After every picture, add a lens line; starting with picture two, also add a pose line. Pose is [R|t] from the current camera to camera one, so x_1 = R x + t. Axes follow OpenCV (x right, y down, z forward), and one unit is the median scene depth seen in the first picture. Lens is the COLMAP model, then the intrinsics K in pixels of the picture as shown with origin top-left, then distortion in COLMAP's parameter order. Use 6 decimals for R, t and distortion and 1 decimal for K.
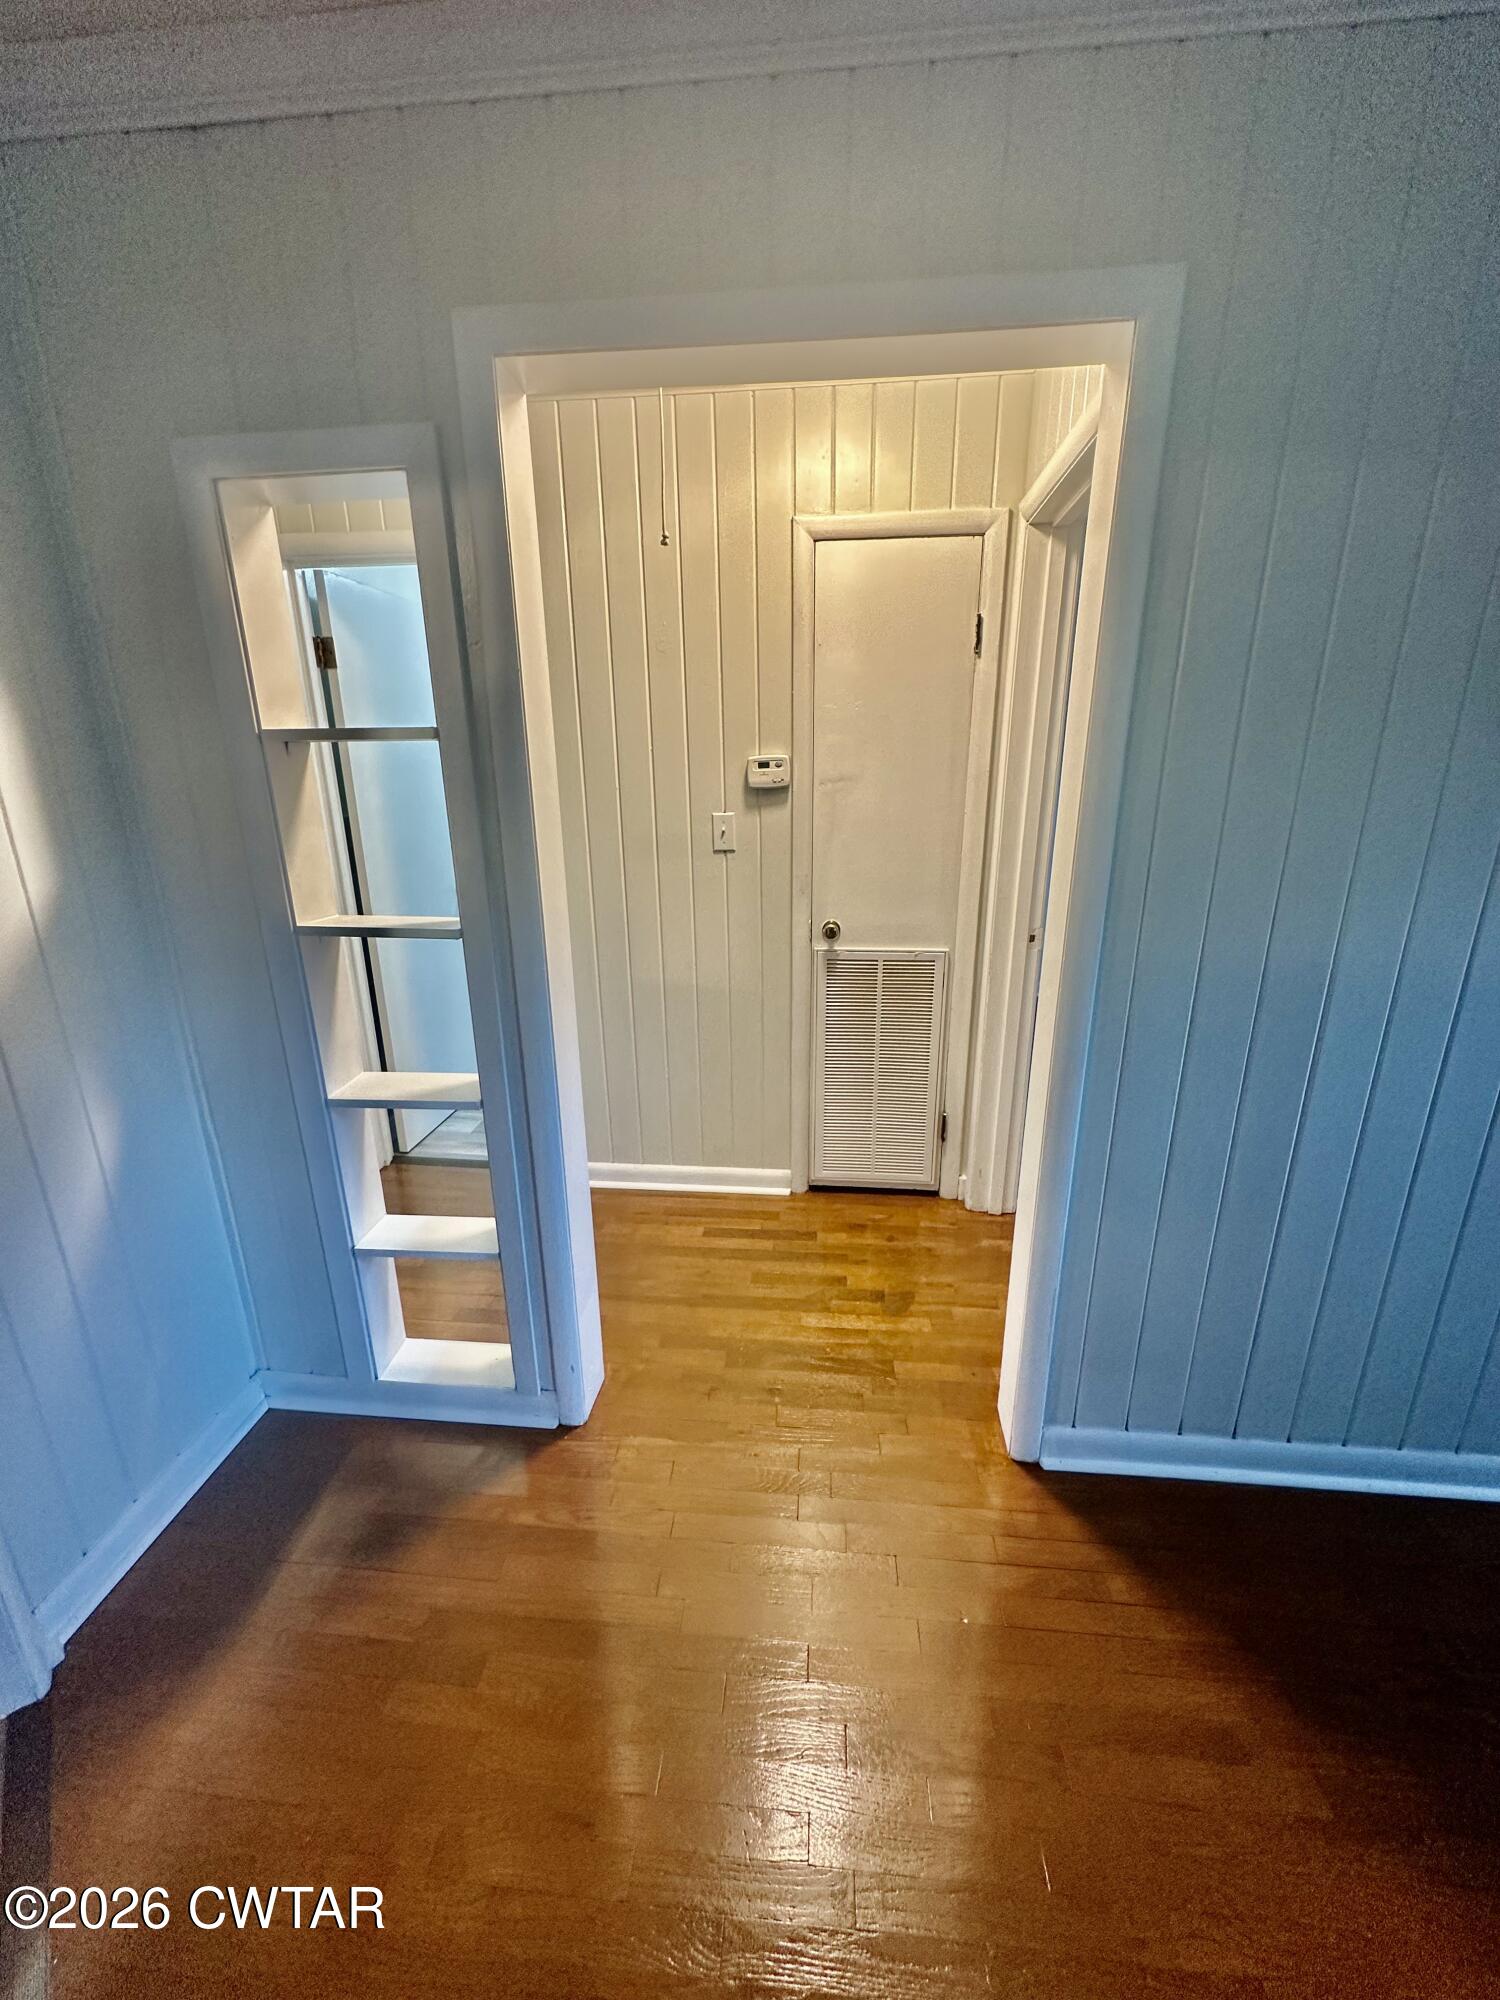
lens RADIAL K [[797.6, 0, 750.0], [0, 797.6, 1000.0], [0, 0, 1]] dist [-0.001257, 0.000302]
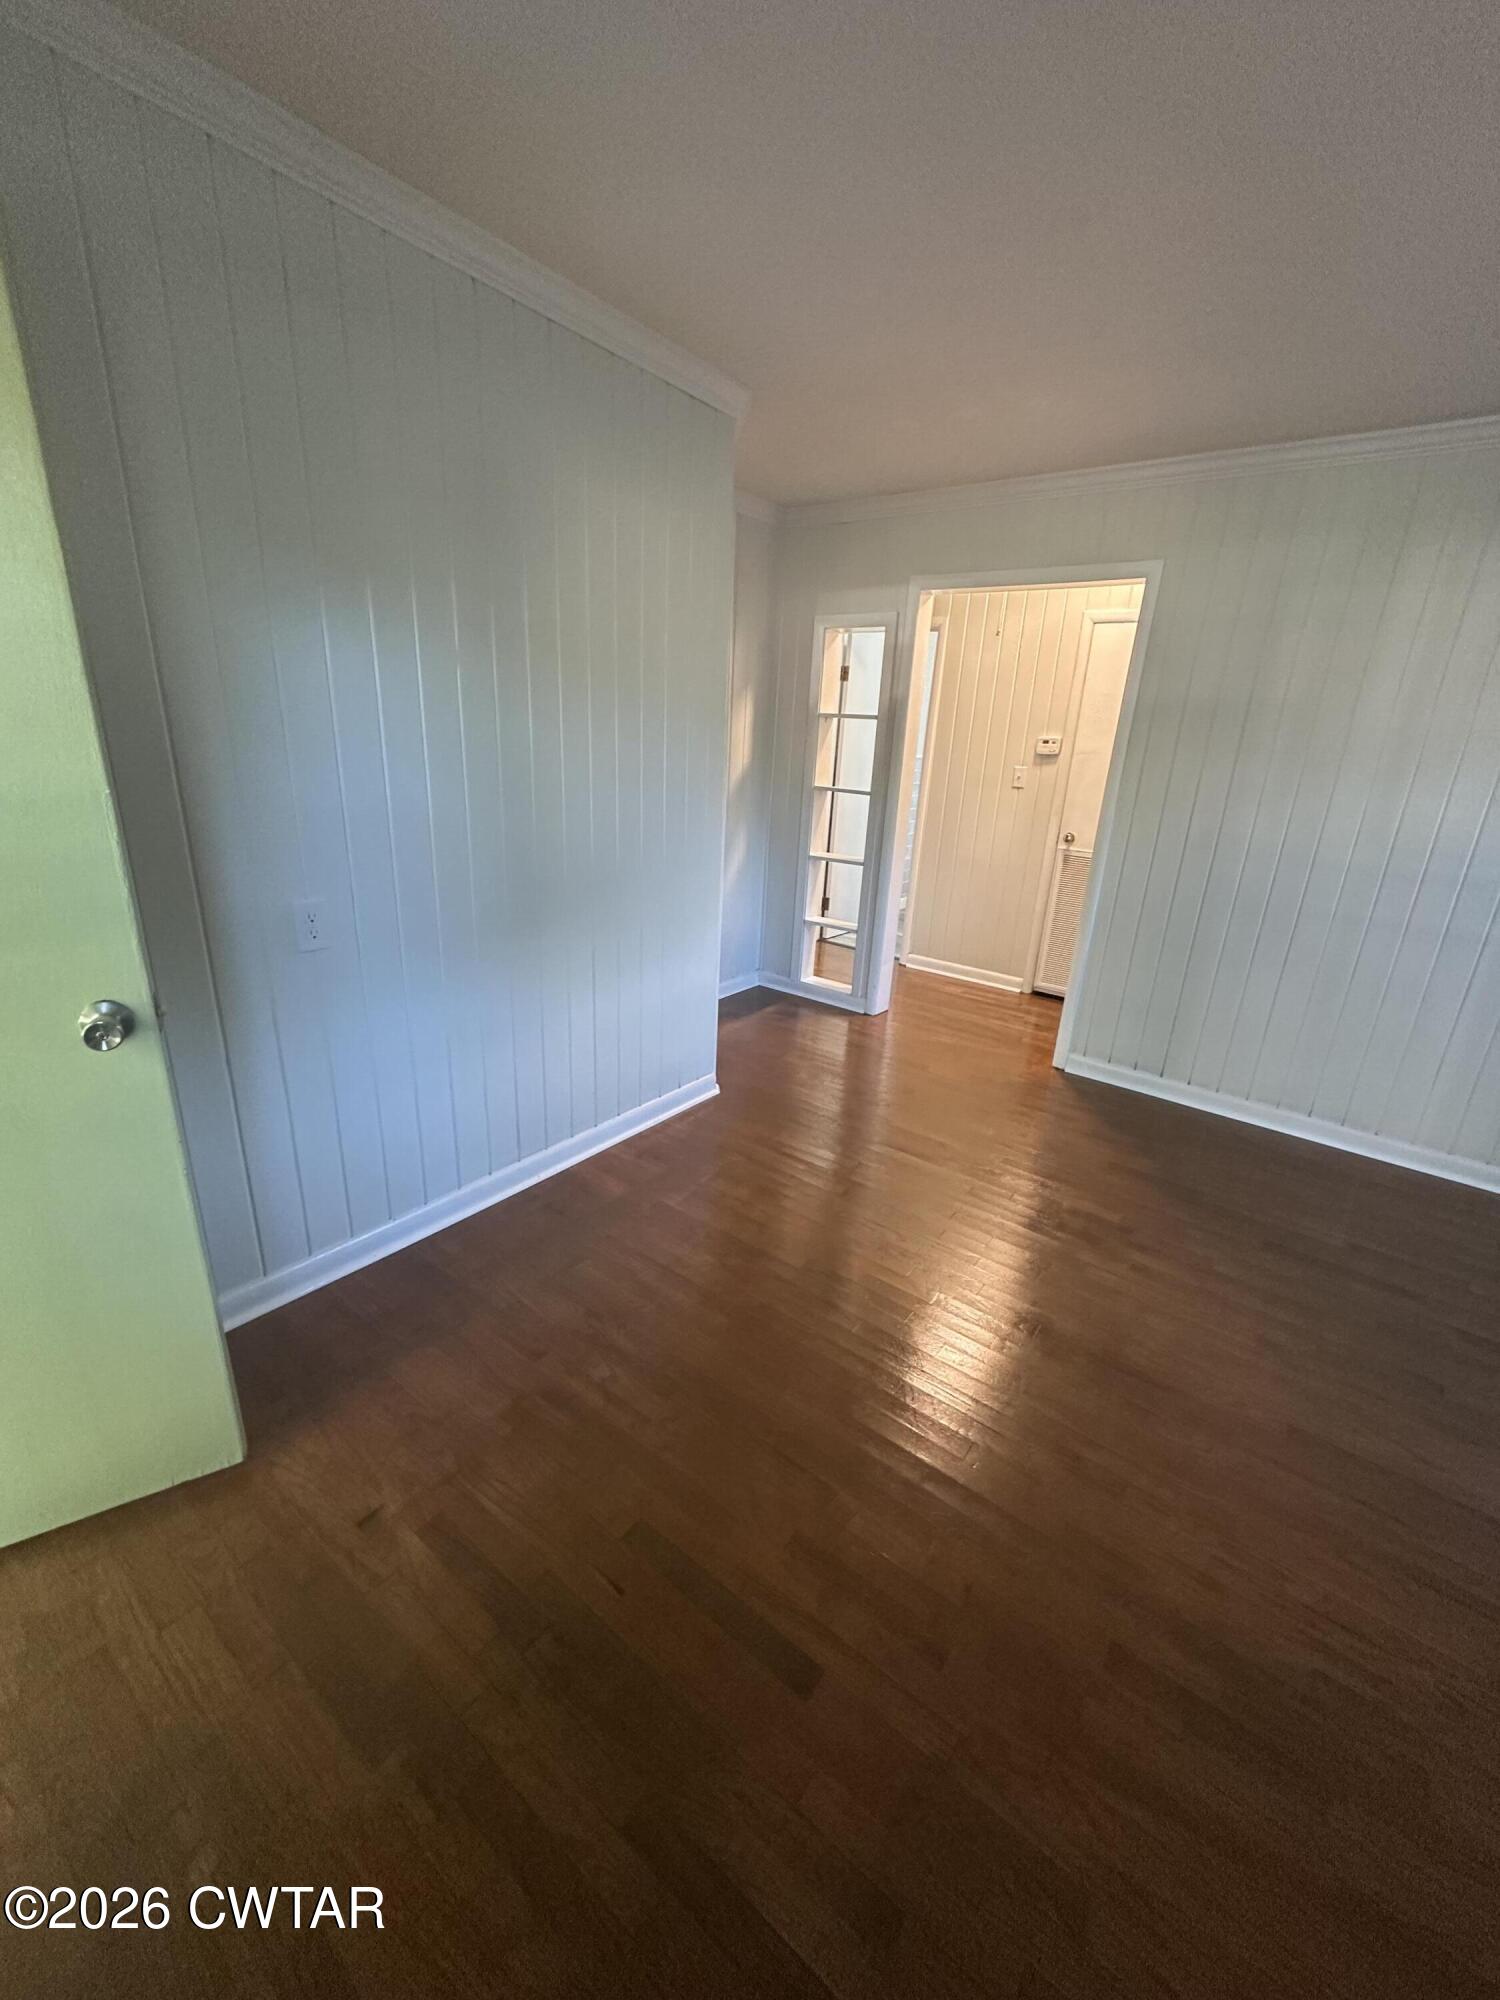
lens RADIAL K [[797.6, 0, 750.0], [0, 797.6, 1000.0], [0, 0, 1]] dist [-0.001257, 0.000302]
pose [[0.846750, 0.217870, -0.485331, 0.463707], [-0.207748, 0.975275, 0.075355, 0.292655], [0.489750, 0.037020, 0.871077, -0.924874]]
